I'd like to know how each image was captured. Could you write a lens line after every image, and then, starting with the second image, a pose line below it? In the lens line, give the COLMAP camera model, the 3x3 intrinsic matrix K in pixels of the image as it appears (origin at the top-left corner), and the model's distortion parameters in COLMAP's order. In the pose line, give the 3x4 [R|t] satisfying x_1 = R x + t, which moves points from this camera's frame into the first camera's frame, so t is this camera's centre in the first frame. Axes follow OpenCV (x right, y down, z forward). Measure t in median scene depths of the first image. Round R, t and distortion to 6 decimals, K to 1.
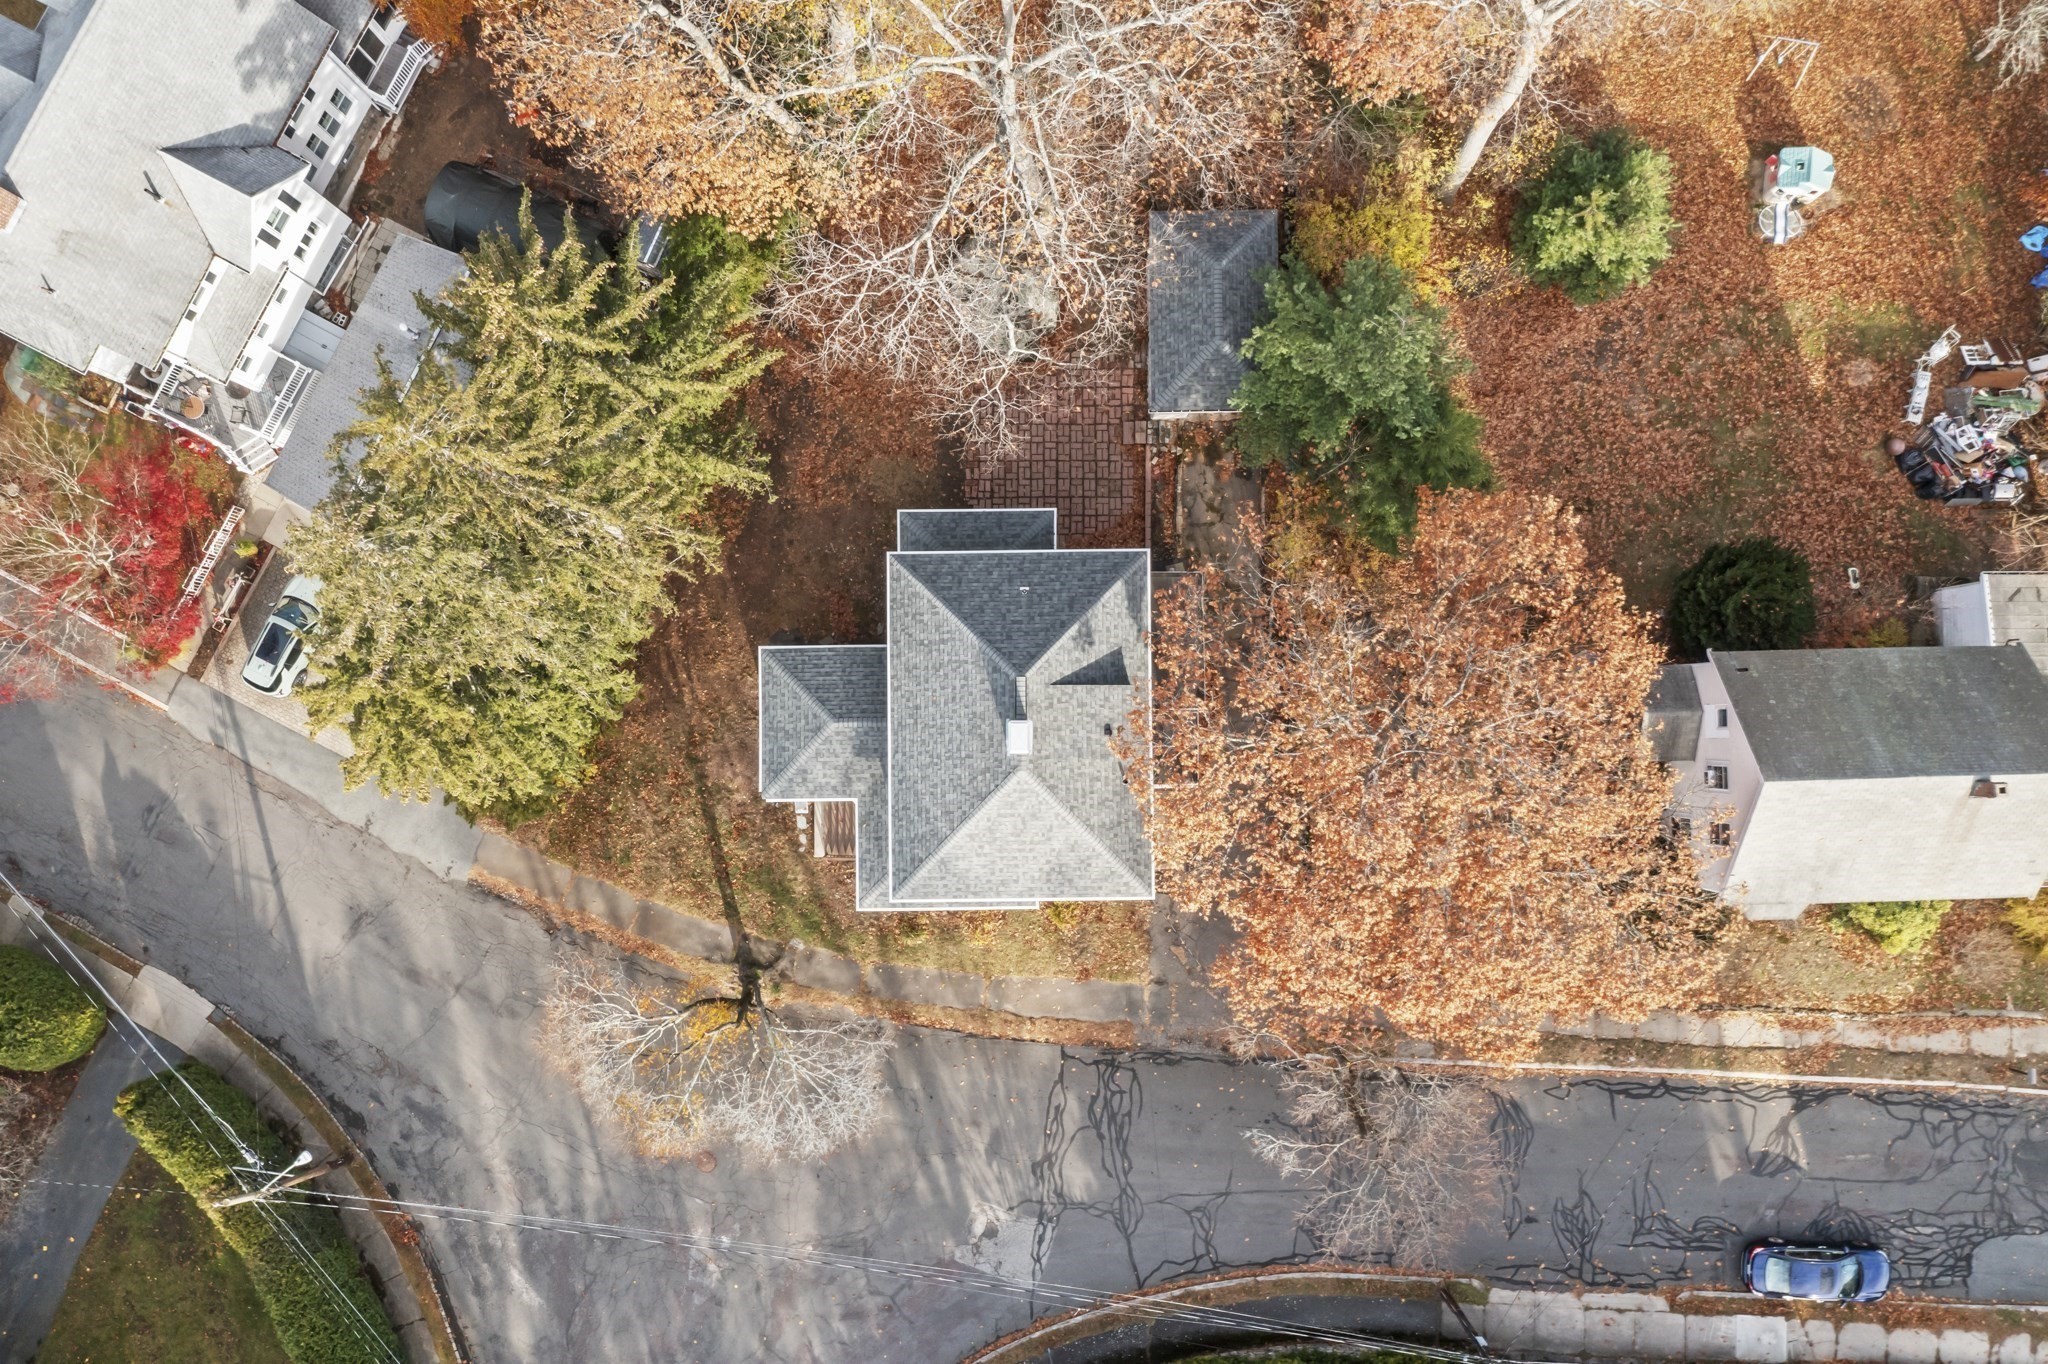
lens RADIAL K [[1620.8, 0, 1025.9], [0, 1620.8, 677.5], [0, 0, 1]] dist [-0.002077, -0.017751]
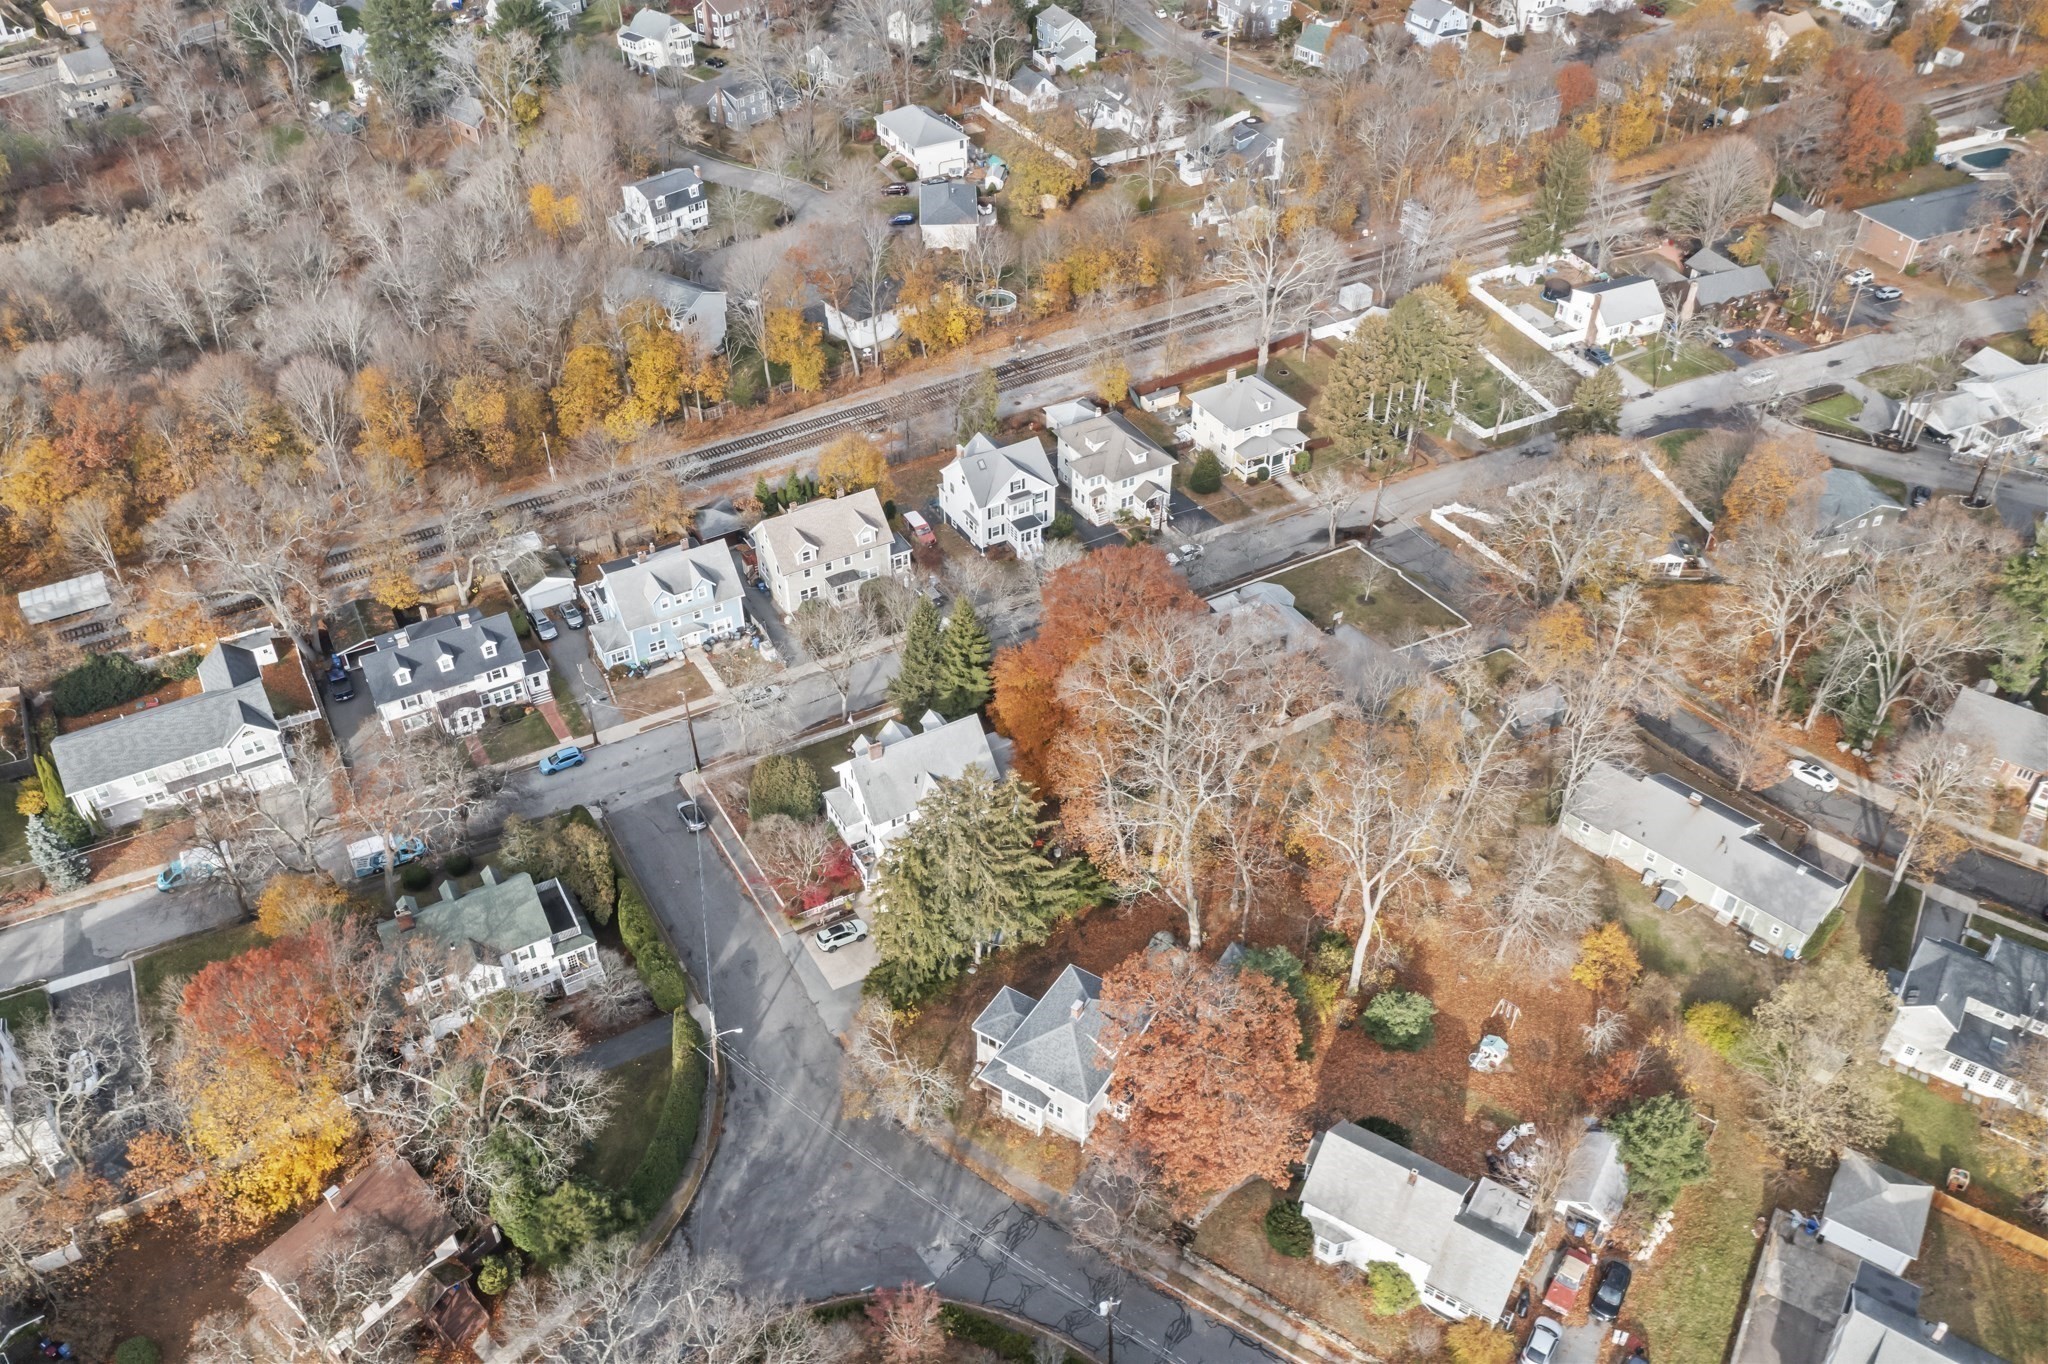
lens RADIAL K [[1620.8, 0, 1026.3], [0, 1620.8, 679.6], [0, 0, 1]] dist [-0.002077, -0.017751]
pose [[0.838537, 0.336644, -0.428399, 0.731229], [-0.544026, 0.560408, -0.624483, 1.191401], [0.029850, 0.756712, 0.653066, -0.920050]]
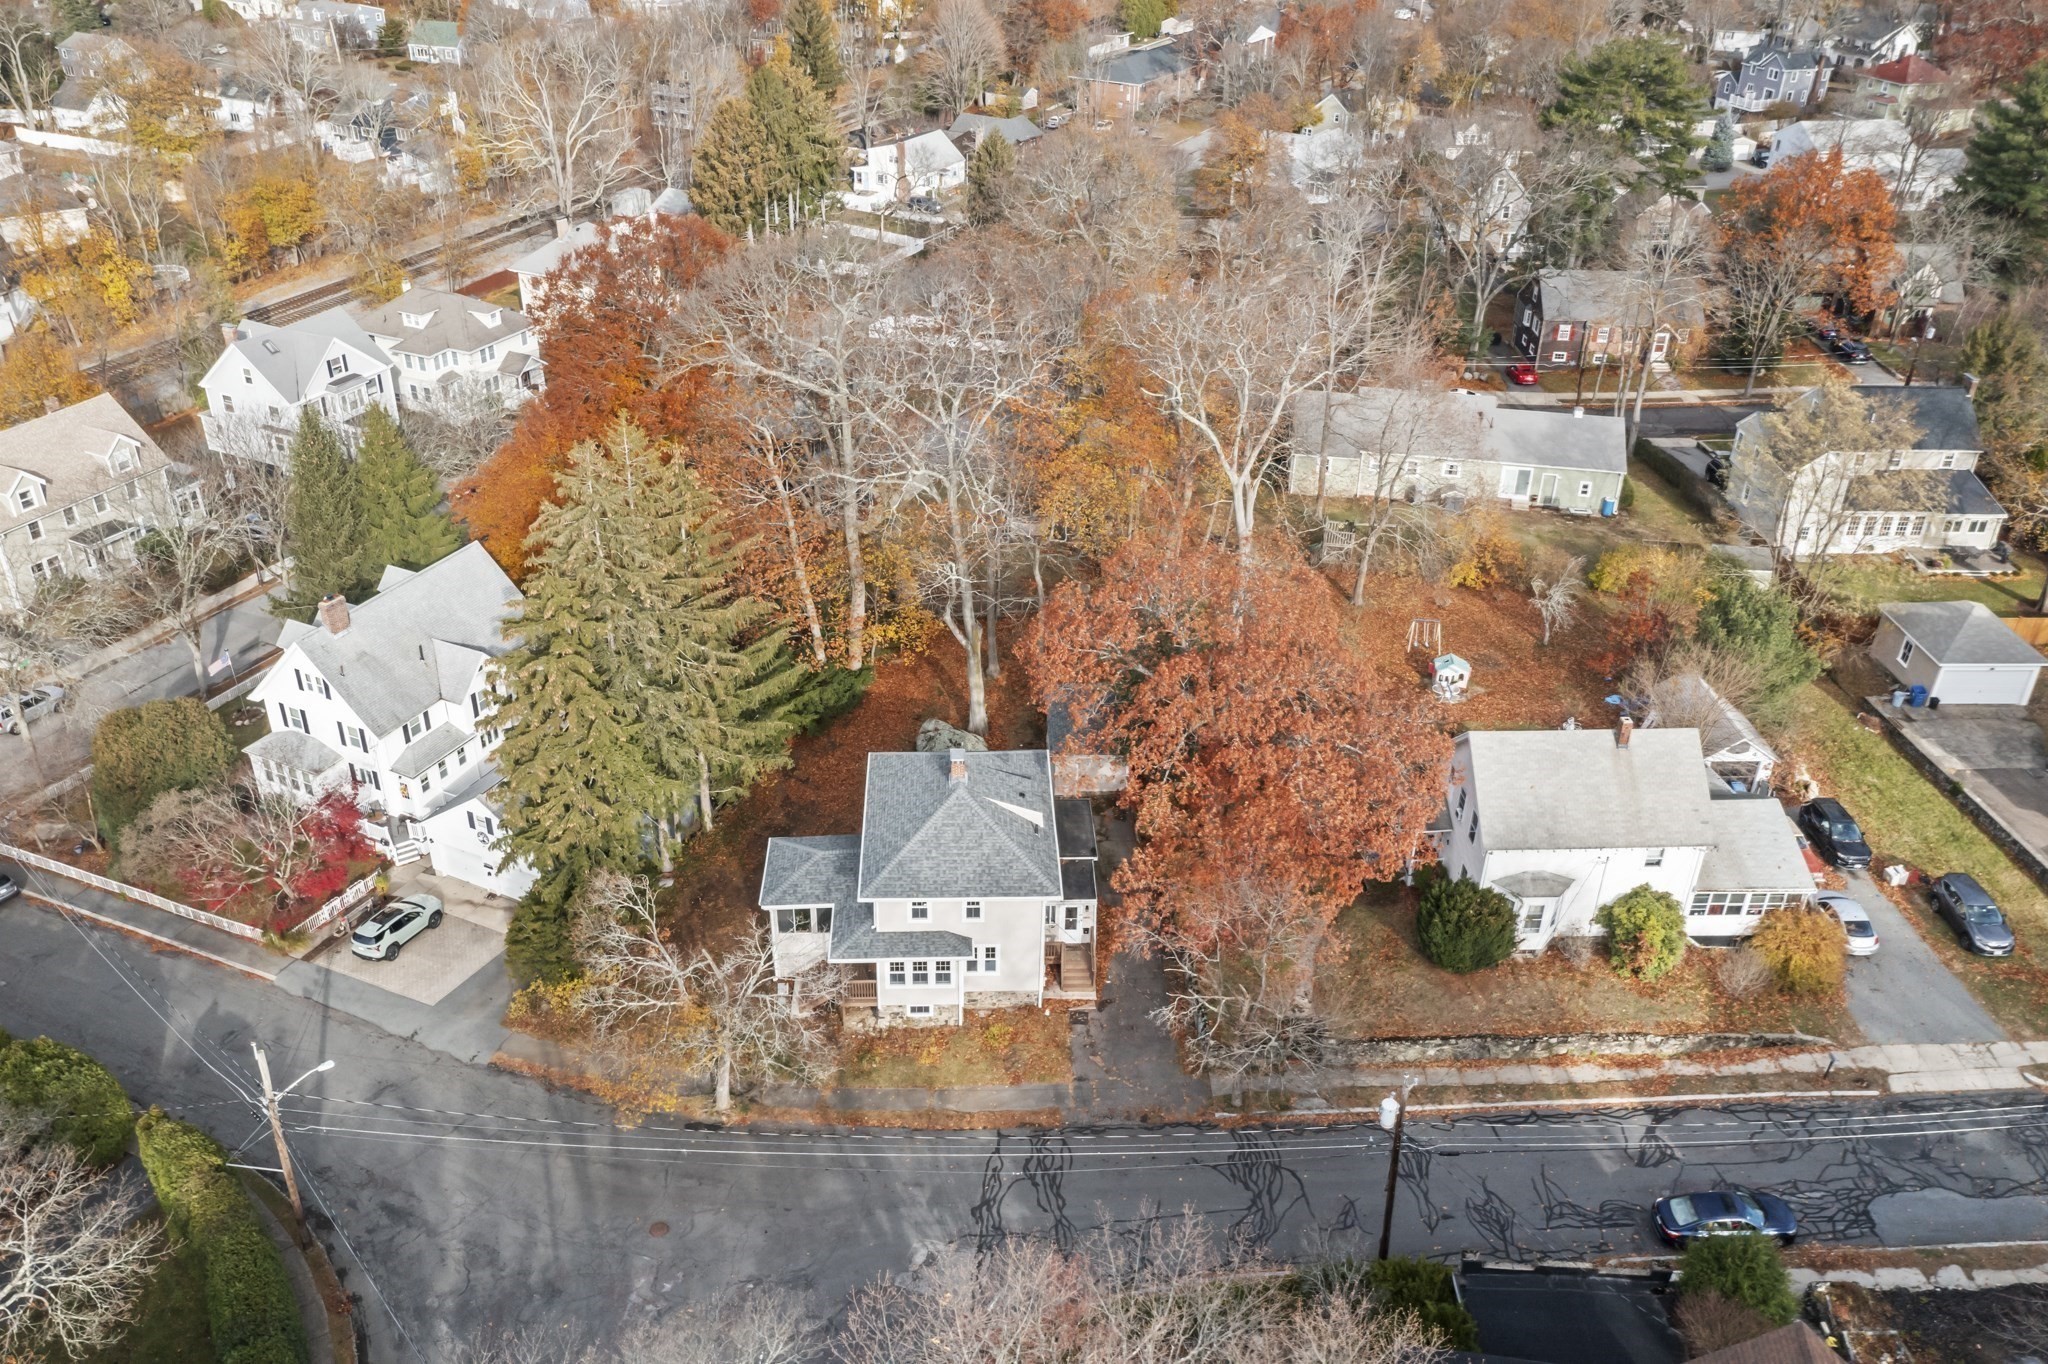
lens RADIAL K [[1620.8, 0, 1030.7], [0, 1620.8, 684.8], [0, 0, 1]] dist [-0.002077, -0.017751]
pose [[0.999426, -0.013612, 0.031018, 0.014729], [0.033472, 0.537501, -0.842599, 1.030055], [-0.005203, 0.843153, 0.537648, 0.148666]]
